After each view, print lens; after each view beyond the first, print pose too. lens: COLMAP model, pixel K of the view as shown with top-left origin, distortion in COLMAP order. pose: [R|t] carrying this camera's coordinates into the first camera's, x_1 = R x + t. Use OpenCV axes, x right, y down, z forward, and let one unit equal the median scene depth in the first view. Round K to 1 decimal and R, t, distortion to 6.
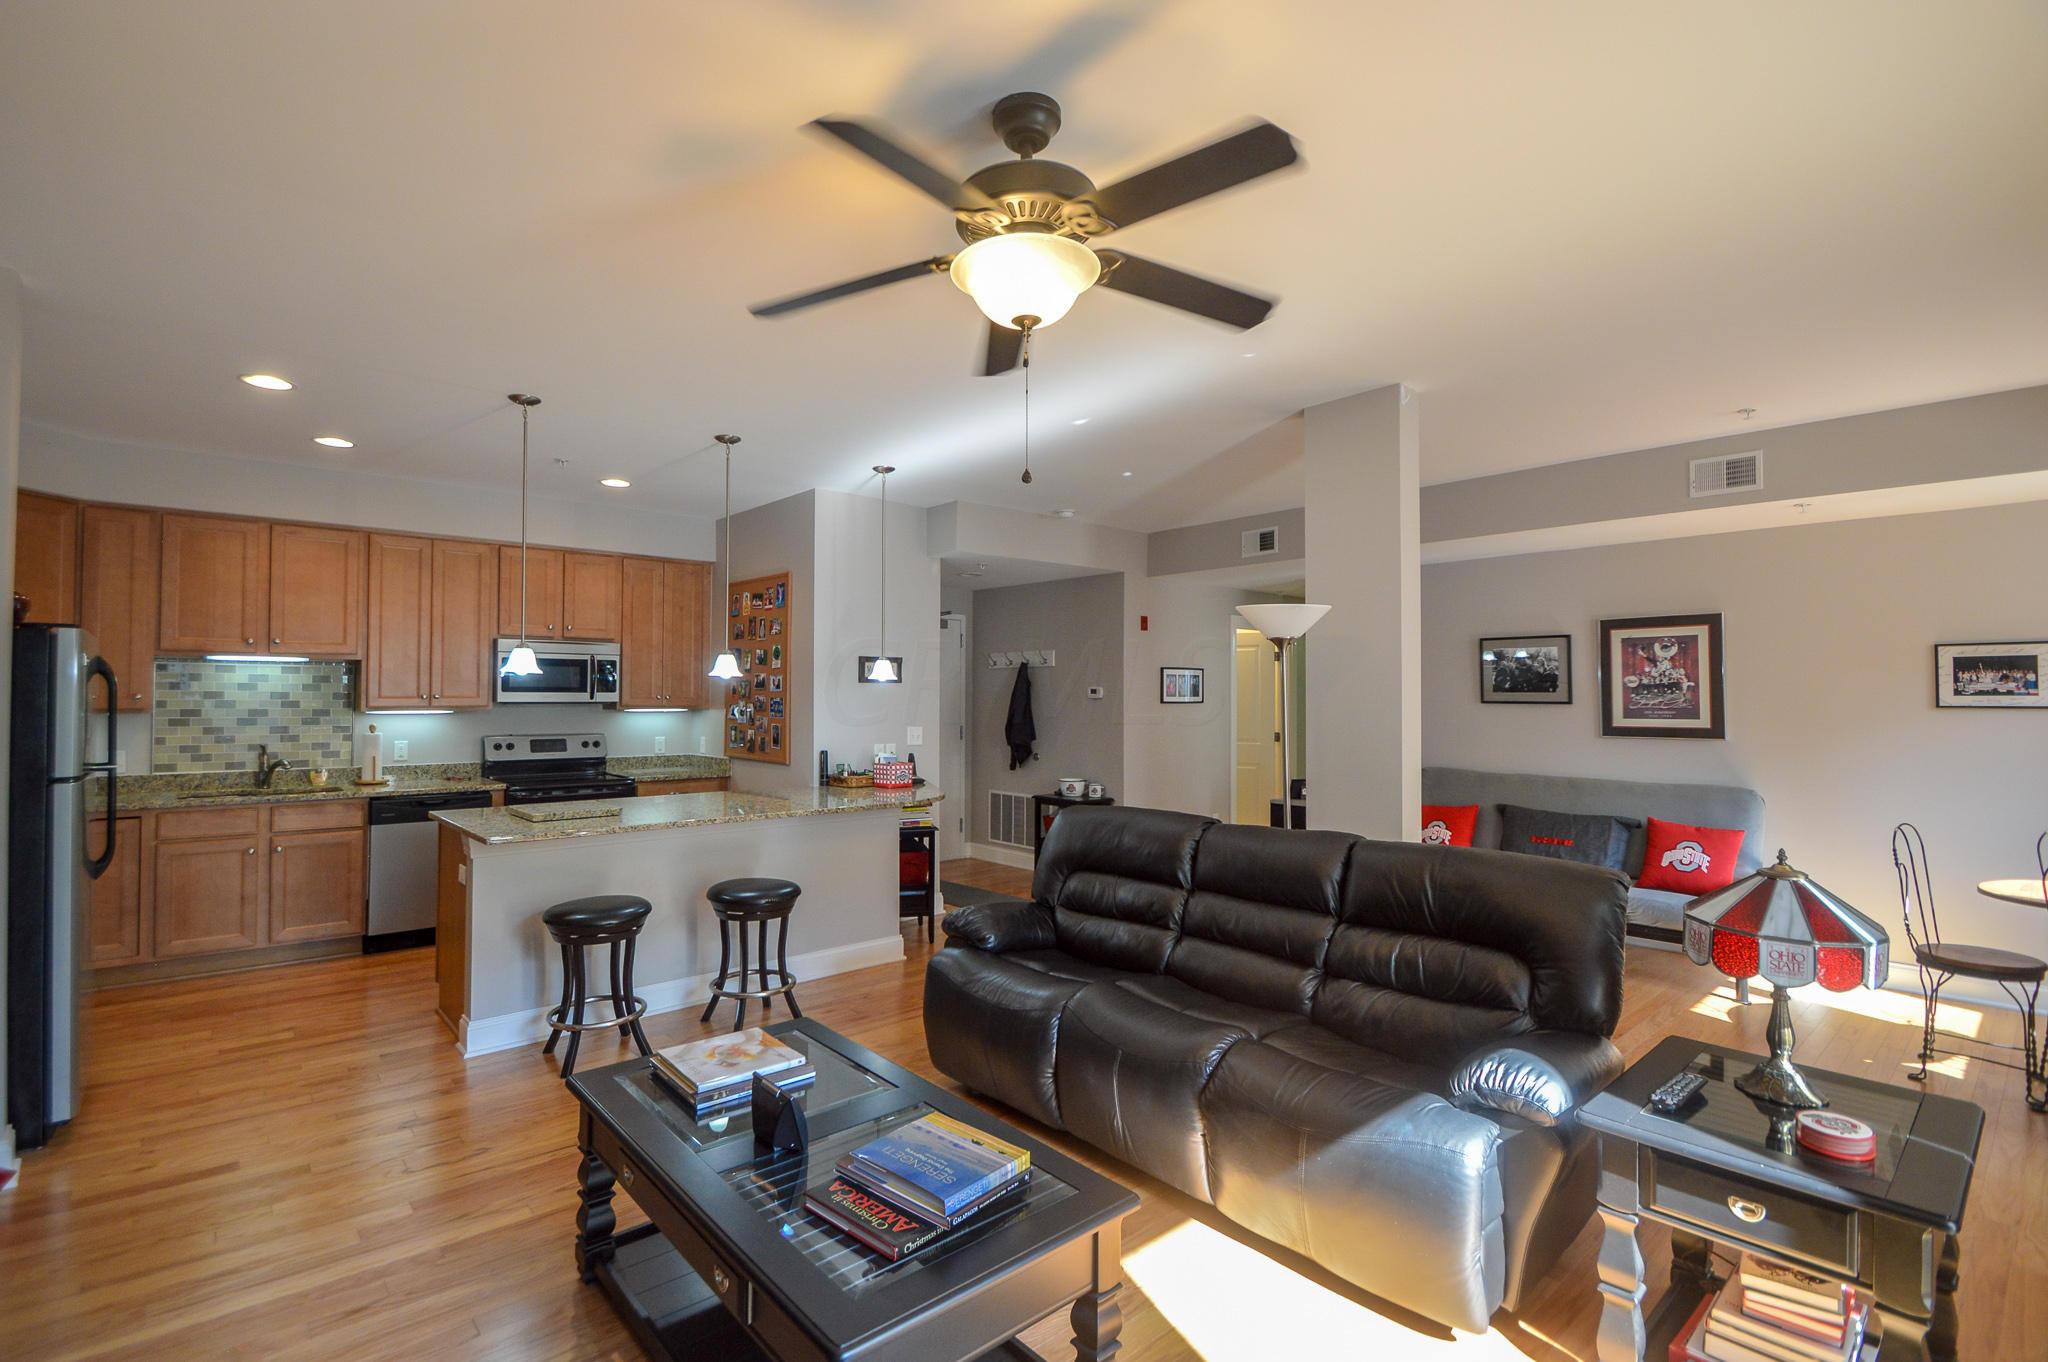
lens RADIAL K [[910.6, 0, 1018.4], [0, 910.6, 674.9], [0, 0, 1]] dist [-0.000550, -0.016148]
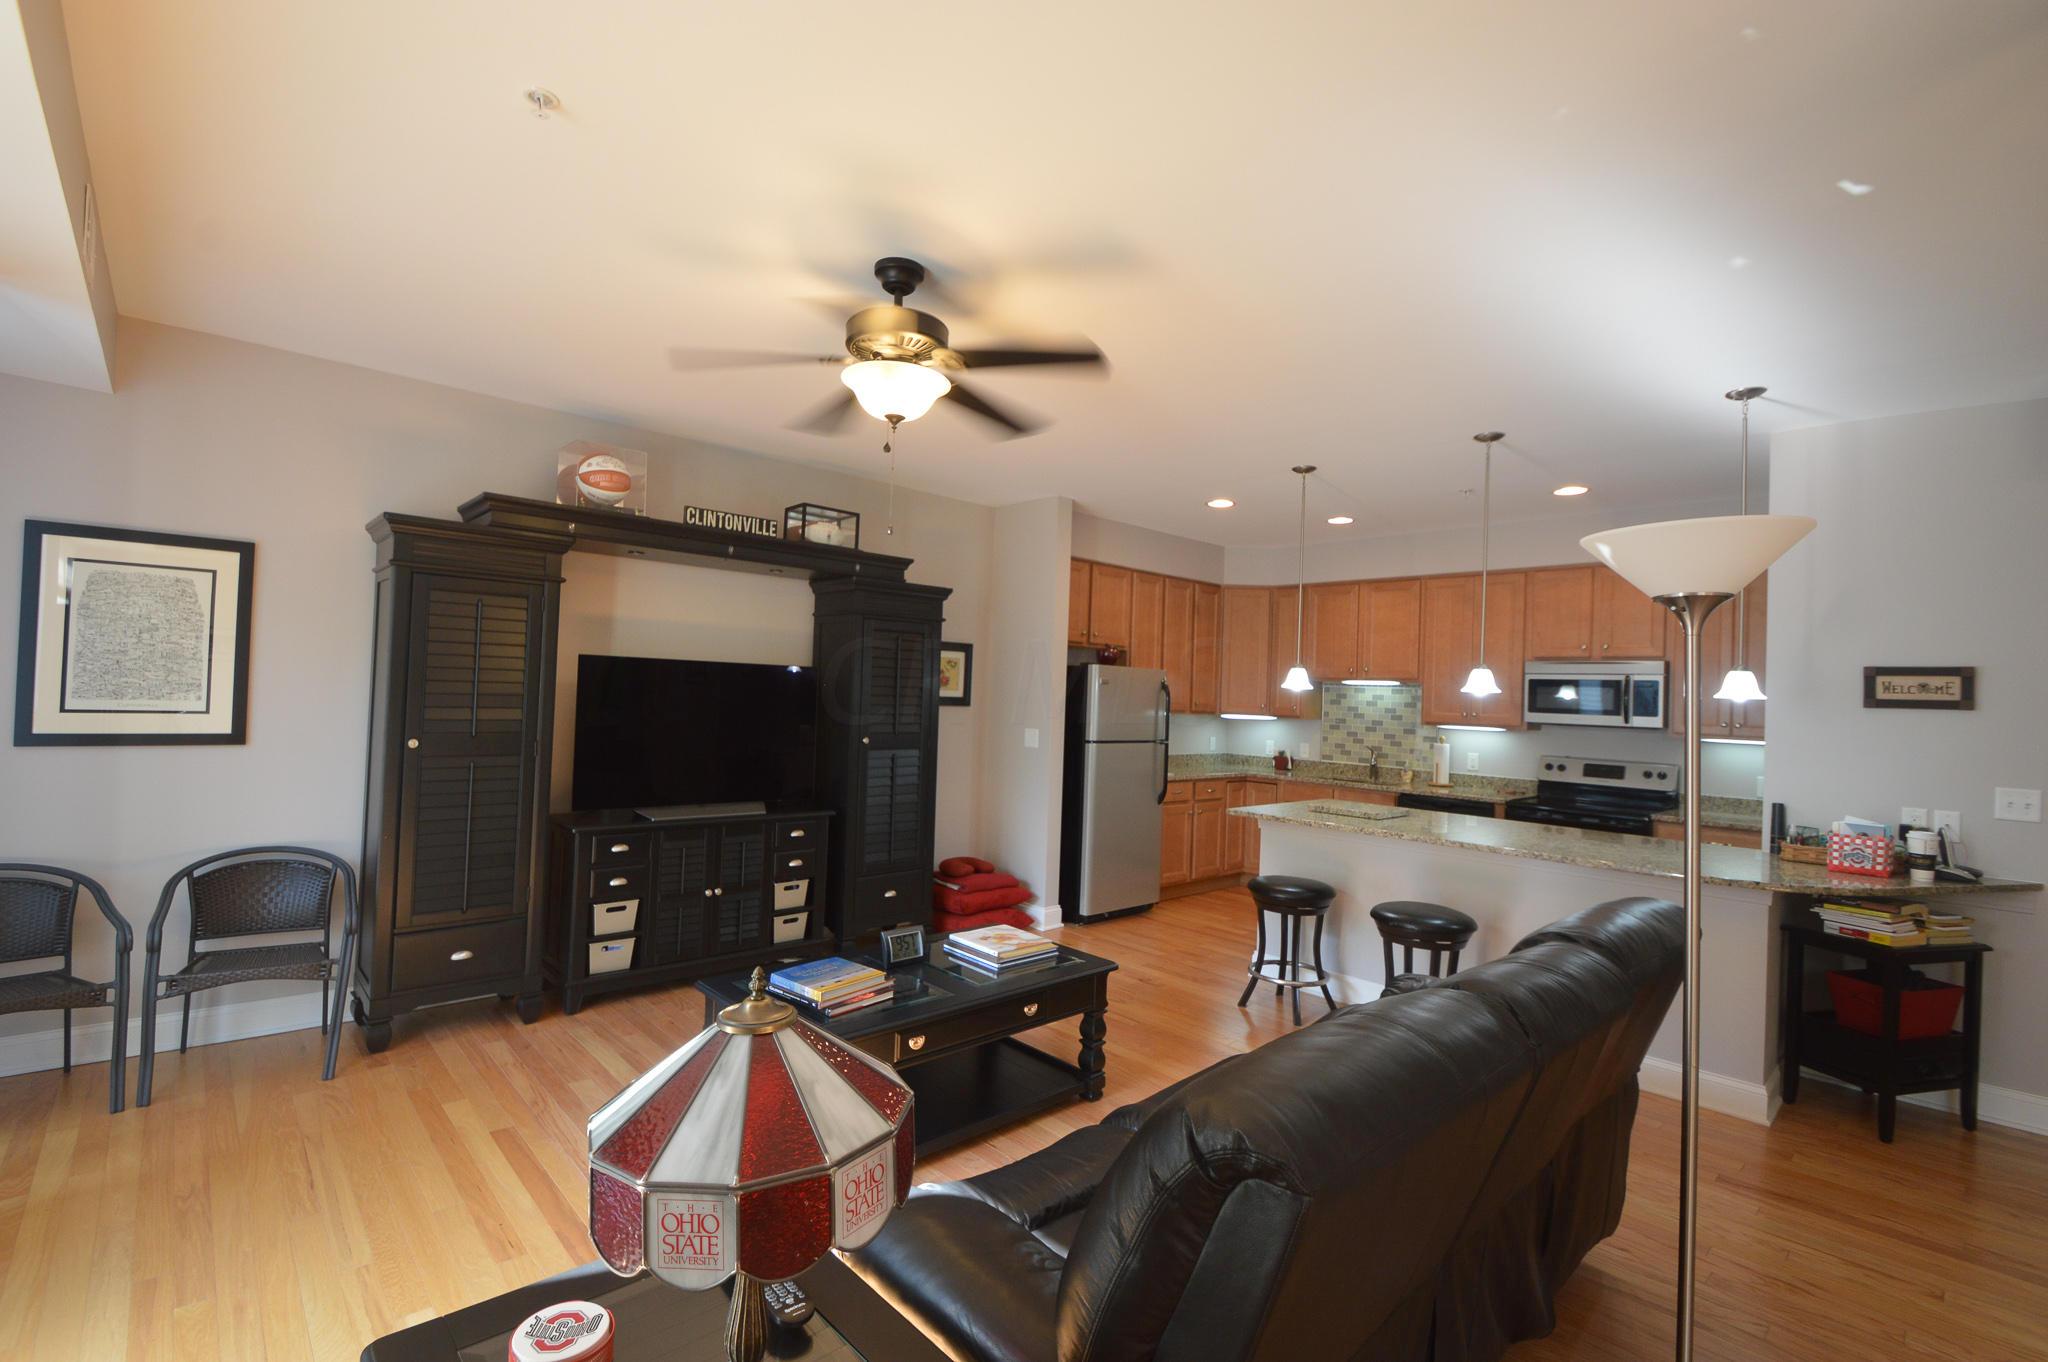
lens RADIAL K [[903.5, 0, 996.6], [0, 903.5, 676.8], [0, 0, 1]] dist [0.000133, 0.000065]
pose [[-0.005171, -0.021487, -0.999756, 0.497496], [-0.015573, 0.999650, -0.021404, 0.010422], [0.999865, 0.015459, -0.005504, 0.425063]]
